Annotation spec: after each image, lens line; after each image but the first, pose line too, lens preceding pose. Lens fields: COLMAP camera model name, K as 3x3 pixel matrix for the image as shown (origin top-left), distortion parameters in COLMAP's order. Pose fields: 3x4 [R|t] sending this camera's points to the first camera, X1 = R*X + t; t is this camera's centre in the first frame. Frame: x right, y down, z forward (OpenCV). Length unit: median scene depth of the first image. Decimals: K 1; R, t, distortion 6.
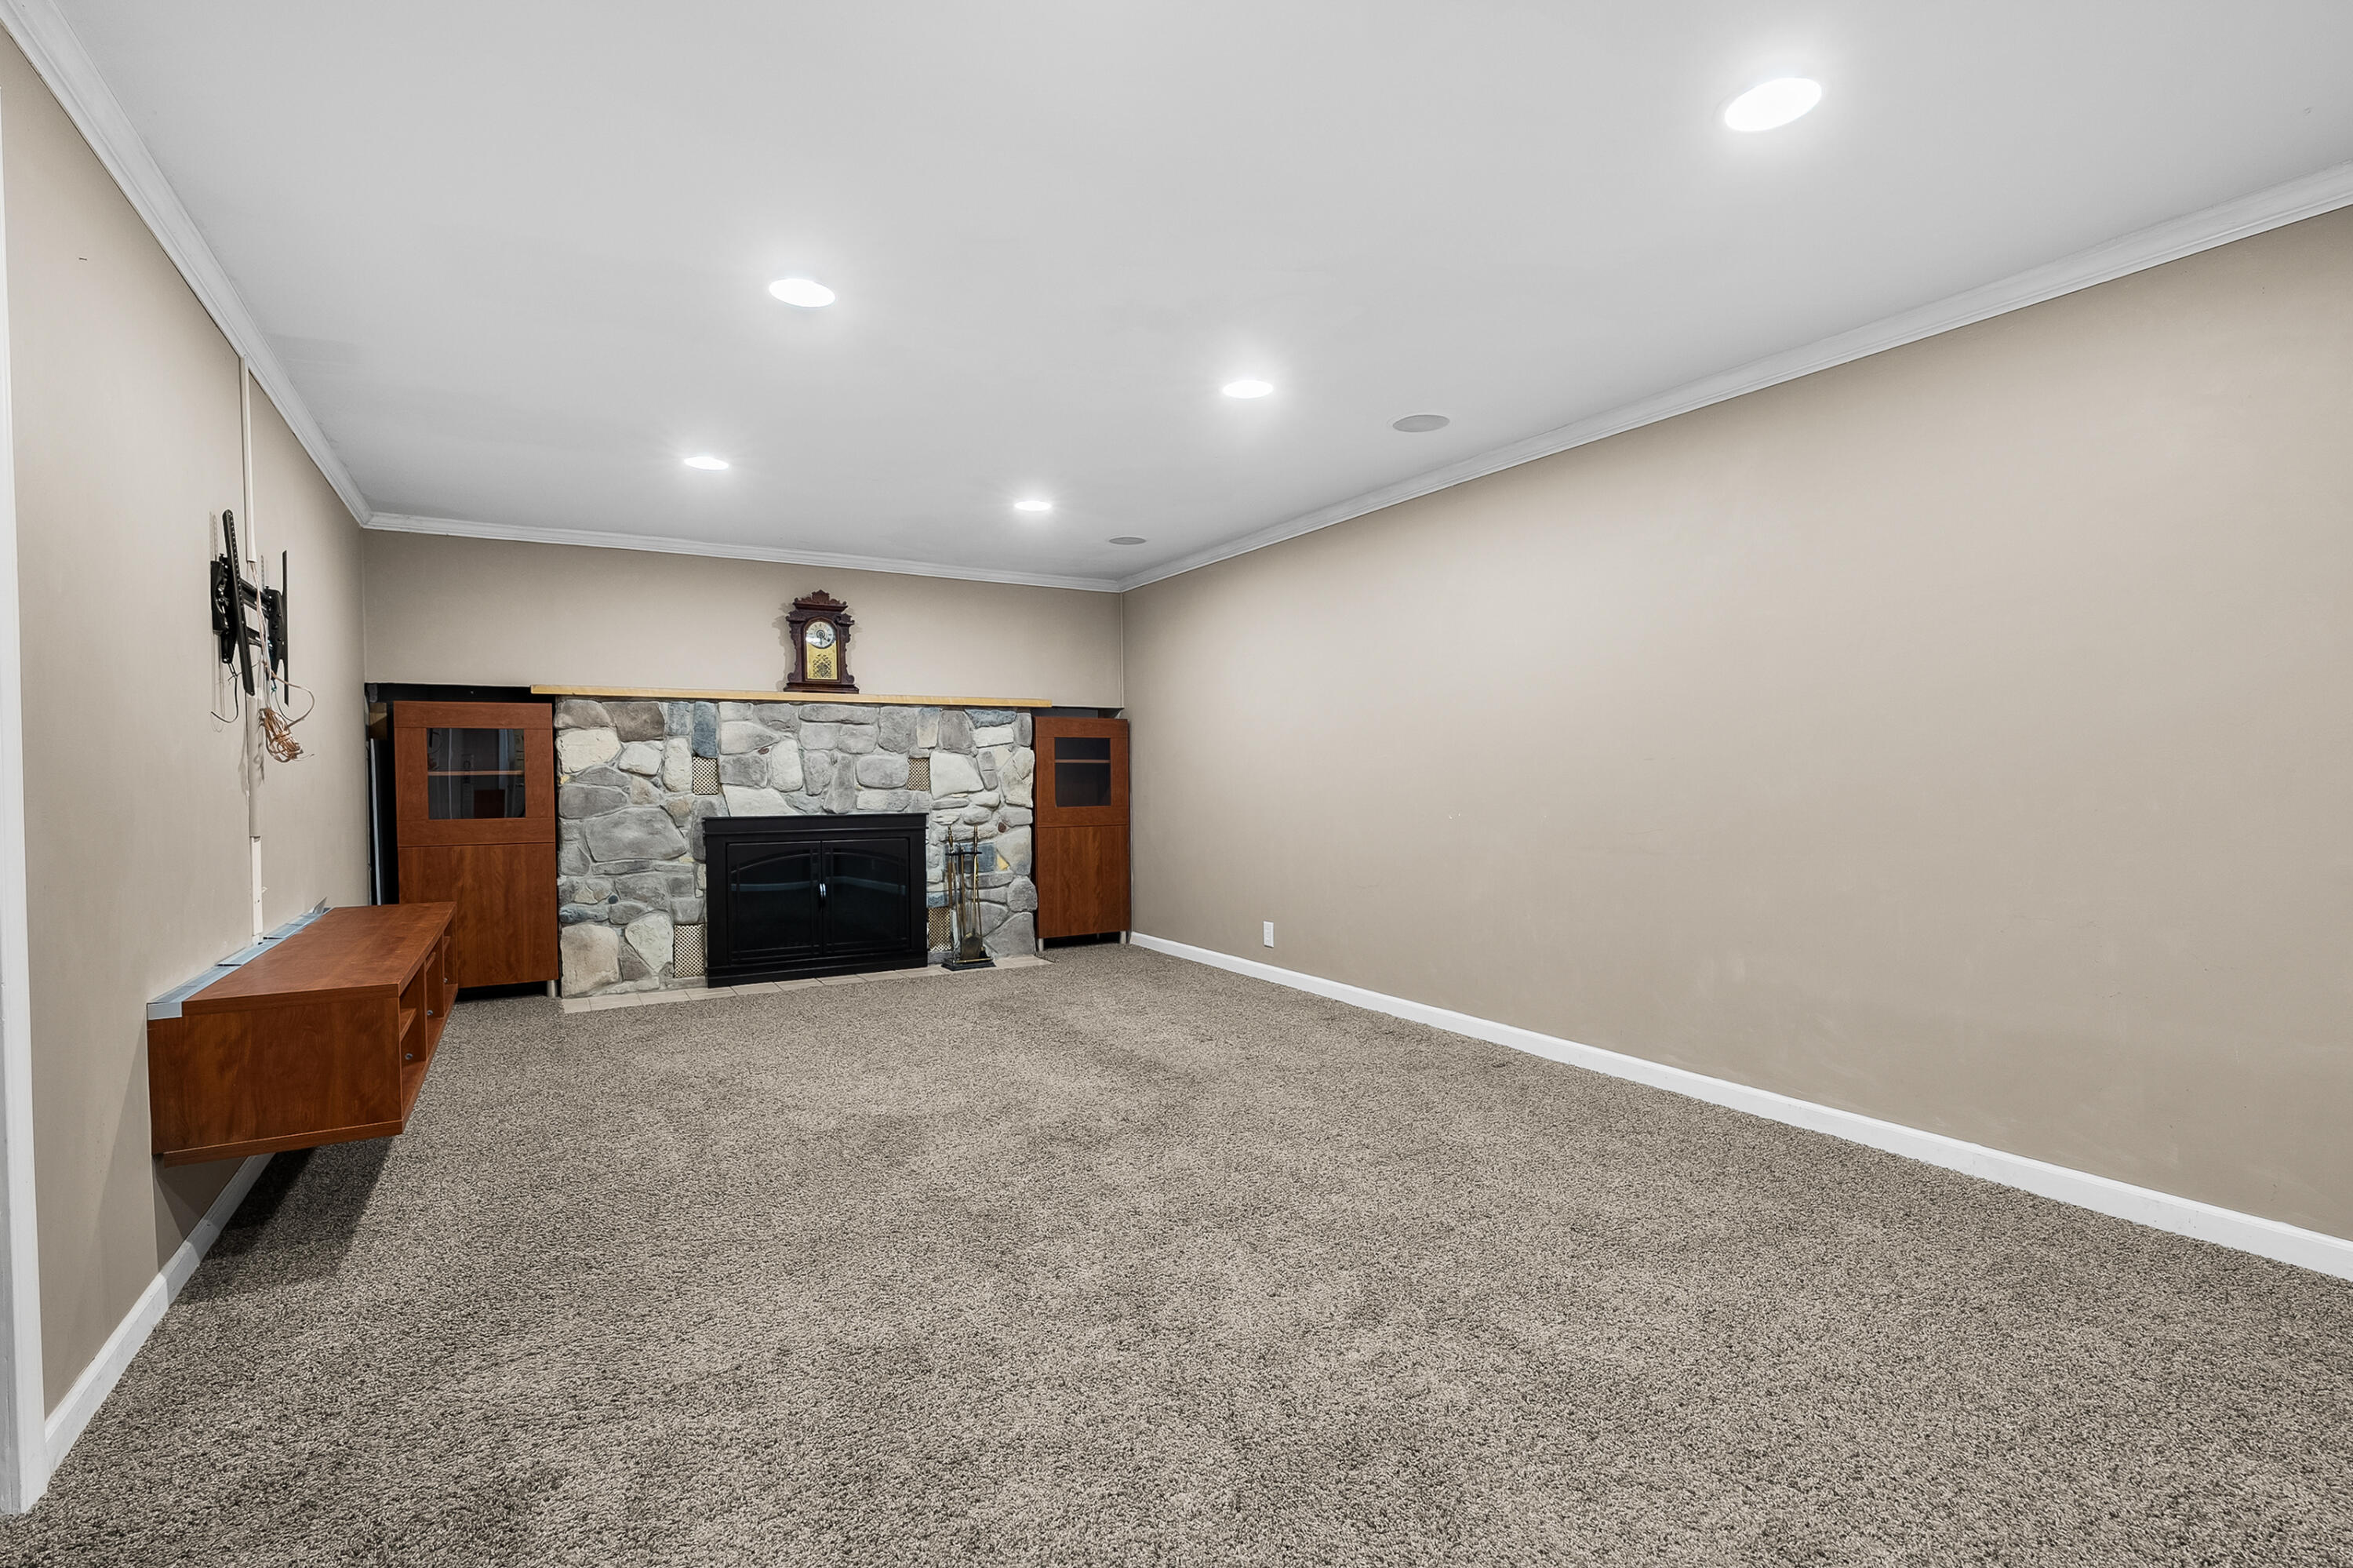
lens RADIAL K [[1088.9, 0, 1178.5], [0, 1088.9, 803.6], [0, 0, 1]] dist [-0.007595, 0.002732]
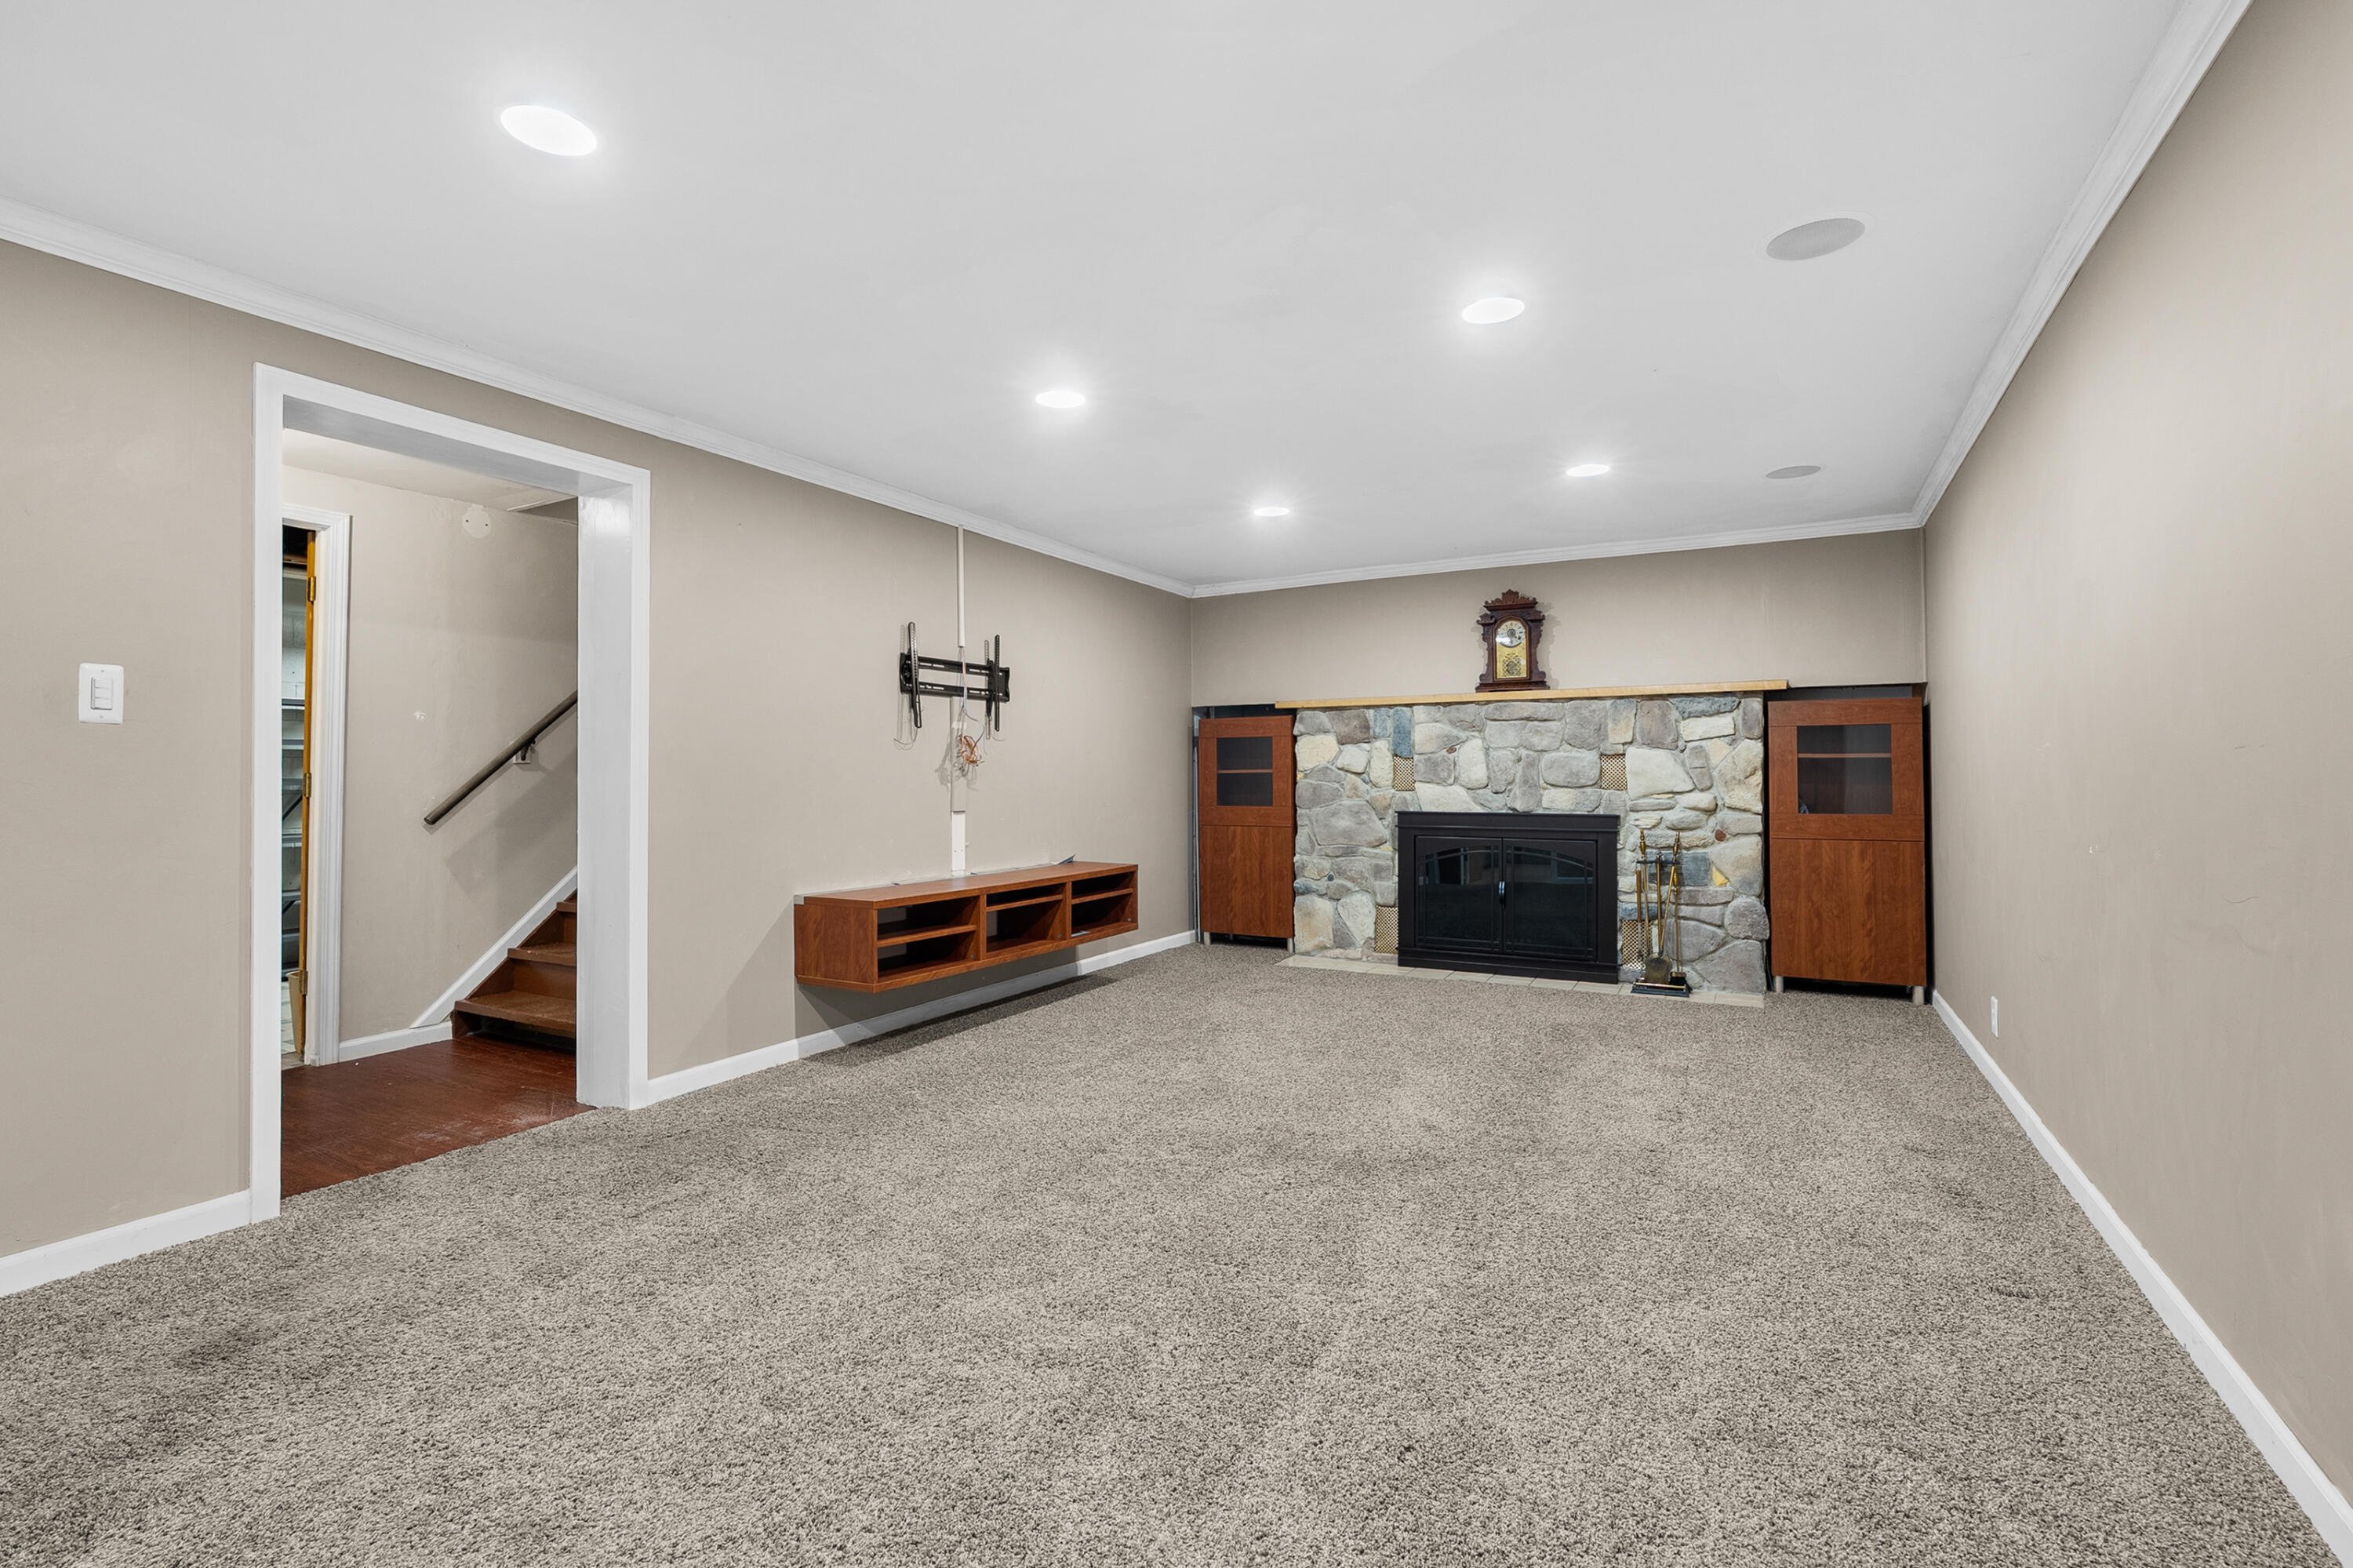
lens RADIAL K [[1088.9, 0, 1169.4], [0, 1088.9, 766.1], [0, 0, 1]] dist [-0.007595, 0.002732]
pose [[0.499566, -0.003139, -0.866270, 0.388787], [-0.021657, 0.999636, -0.016112, -0.009907], [0.866005, 0.026810, 0.499316, 0.229178]]
